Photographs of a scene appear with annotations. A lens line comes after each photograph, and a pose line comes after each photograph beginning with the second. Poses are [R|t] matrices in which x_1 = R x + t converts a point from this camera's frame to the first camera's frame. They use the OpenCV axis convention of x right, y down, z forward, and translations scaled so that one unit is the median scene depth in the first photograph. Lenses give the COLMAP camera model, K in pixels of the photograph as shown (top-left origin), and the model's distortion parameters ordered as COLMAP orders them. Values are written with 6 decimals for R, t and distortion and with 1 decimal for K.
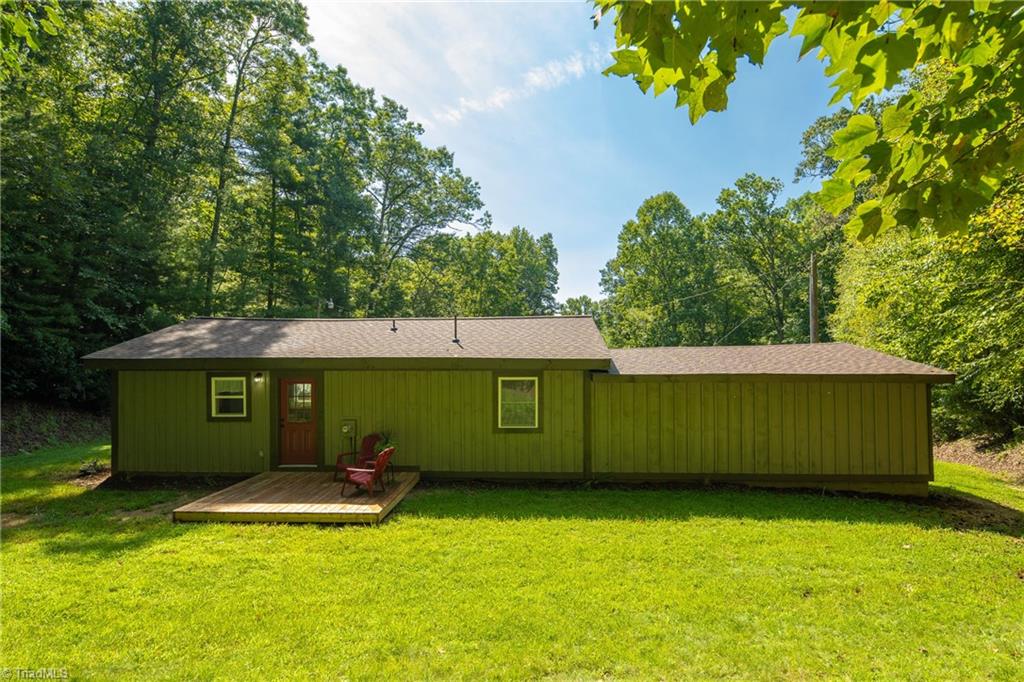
lens RADIAL K [[503.7, 0, 509.2], [0, 503.7, 356.3], [0, 0, 1]] dist [0.001277, -0.000188]
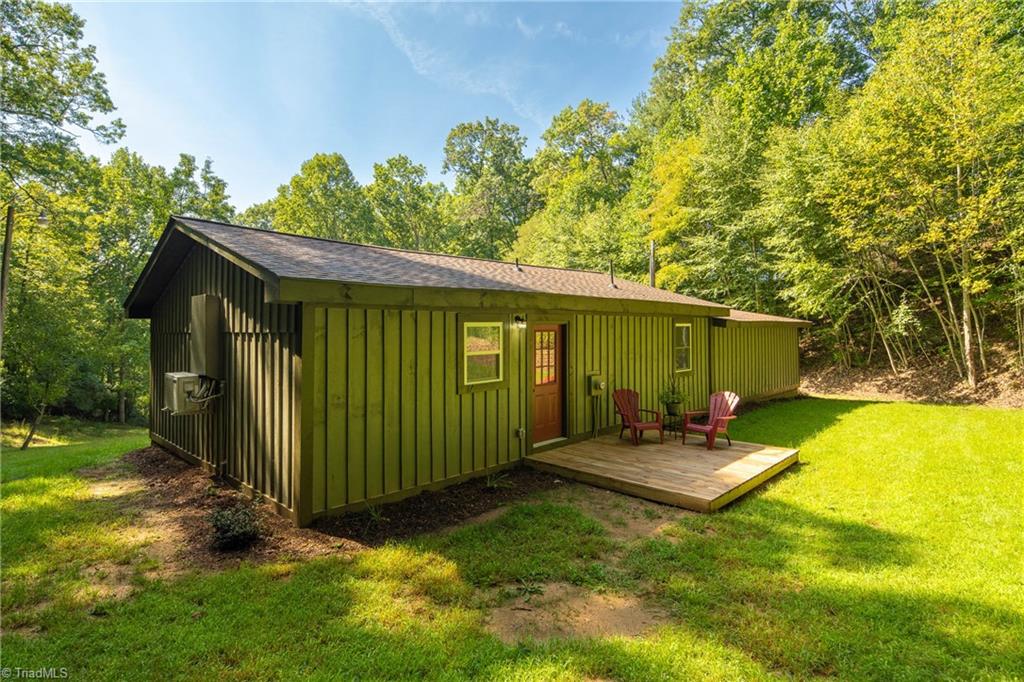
lens RADIAL K [[514.8, 0, 492.4], [0, 514.8, 327.5], [0, 0, 1]] dist [-0.000816, -0.000751]
pose [[0.683412, 0.002412, 0.730029, -0.629981], [-0.000837, 0.999996, -0.002520, 0.030771], [-0.730032, 0.001111, 0.683412, 0.329812]]
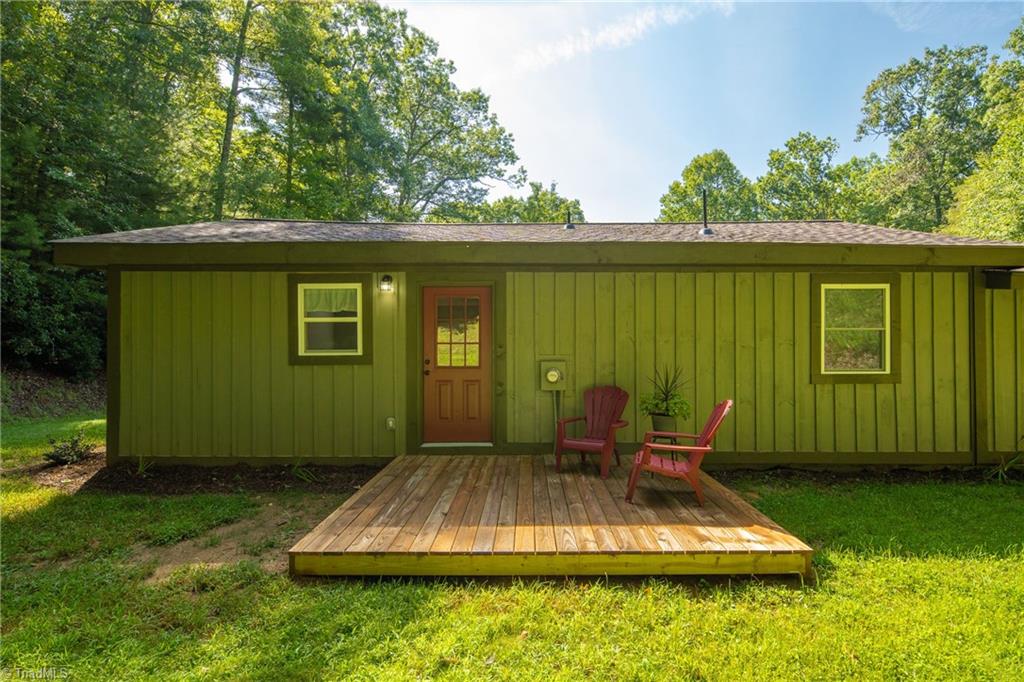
lens RADIAL K [[514.7, 0, 526.5], [0, 514.7, 340.3], [0, 0, 1]] dist [0.000015, 0.000052]
pose [[0.998976, 0.001975, 0.045198, -0.225062], [-0.001897, 0.999997, -0.001756, 0.063441], [-0.045201, 0.001669, 0.998977, 0.264068]]
